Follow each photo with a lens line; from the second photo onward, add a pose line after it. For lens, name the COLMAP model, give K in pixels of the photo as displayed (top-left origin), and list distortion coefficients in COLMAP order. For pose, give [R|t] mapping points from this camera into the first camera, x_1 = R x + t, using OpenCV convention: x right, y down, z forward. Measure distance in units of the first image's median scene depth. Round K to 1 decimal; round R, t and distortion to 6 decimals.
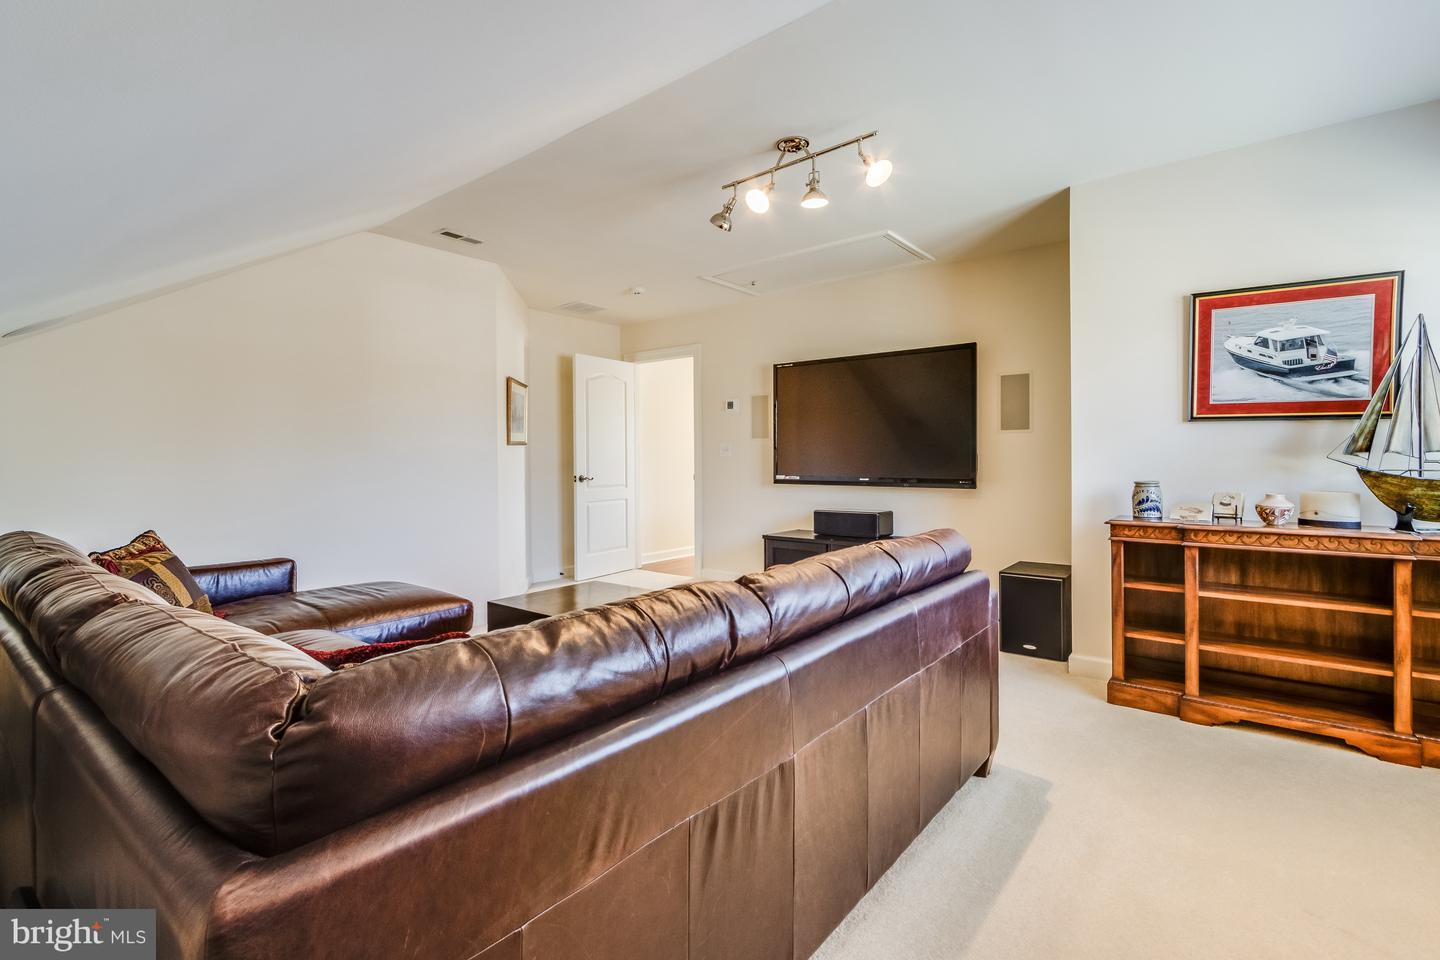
lens RADIAL K [[665.9, 0, 720.1], [0, 665.9, 469.4], [0, 0, 1]] dist [-0.001838, -0.000750]
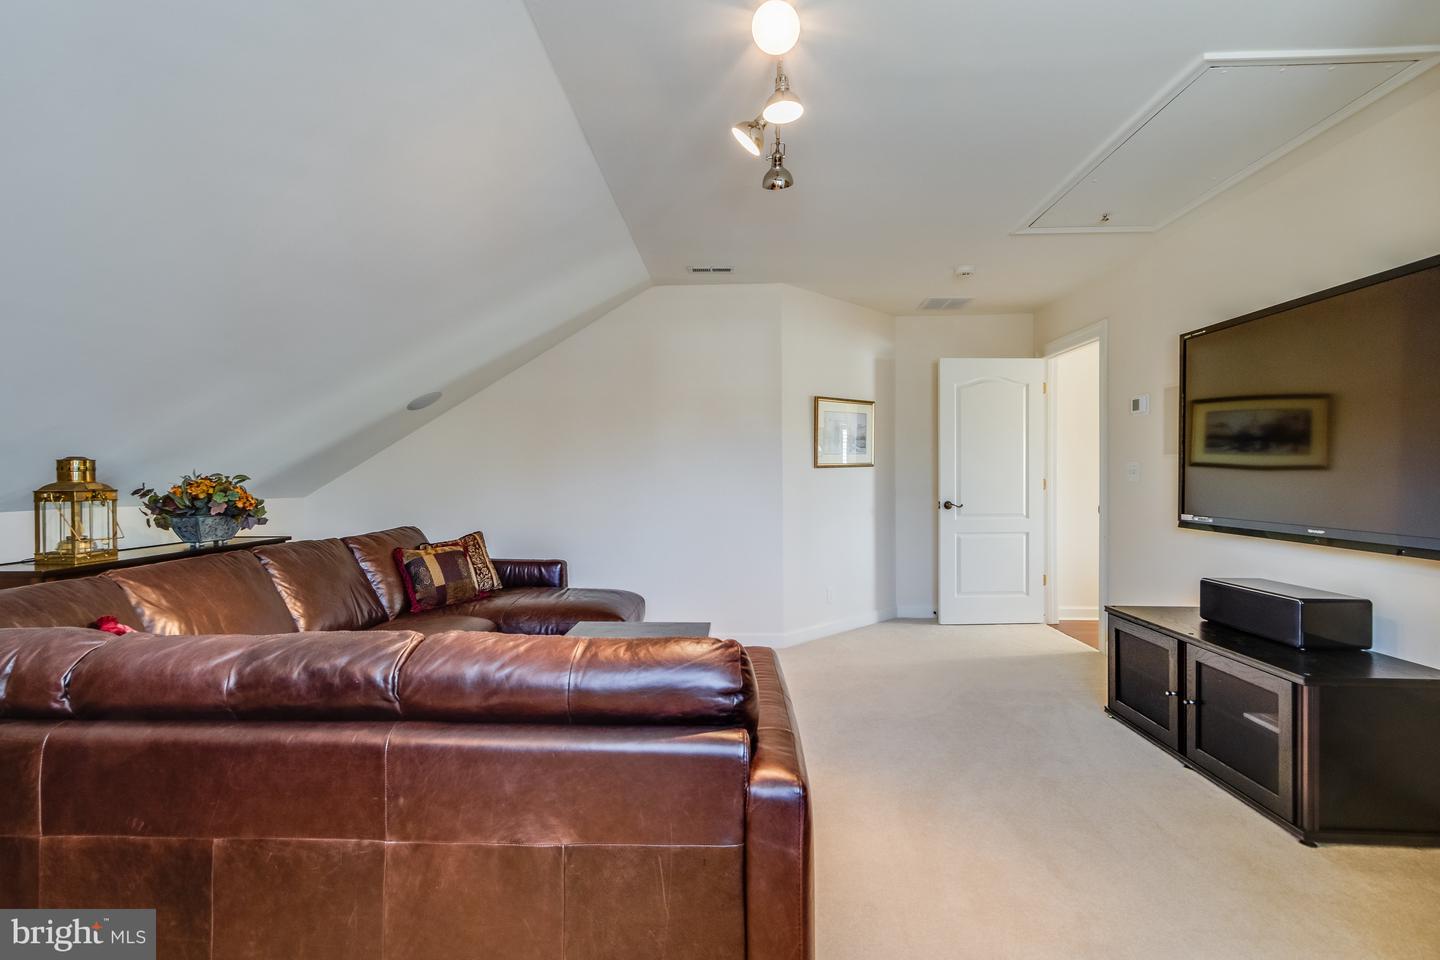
lens RADIAL K [[665.9, 0, 713.2], [0, 665.9, 481.0], [0, 0, 1]] dist [-0.001838, -0.000750]
pose [[0.584890, 0.013774, -0.810996, 0.331450], [-0.016094, 0.999856, 0.005374, -0.018352], [0.810953, 0.009909, 0.585028, 0.288785]]
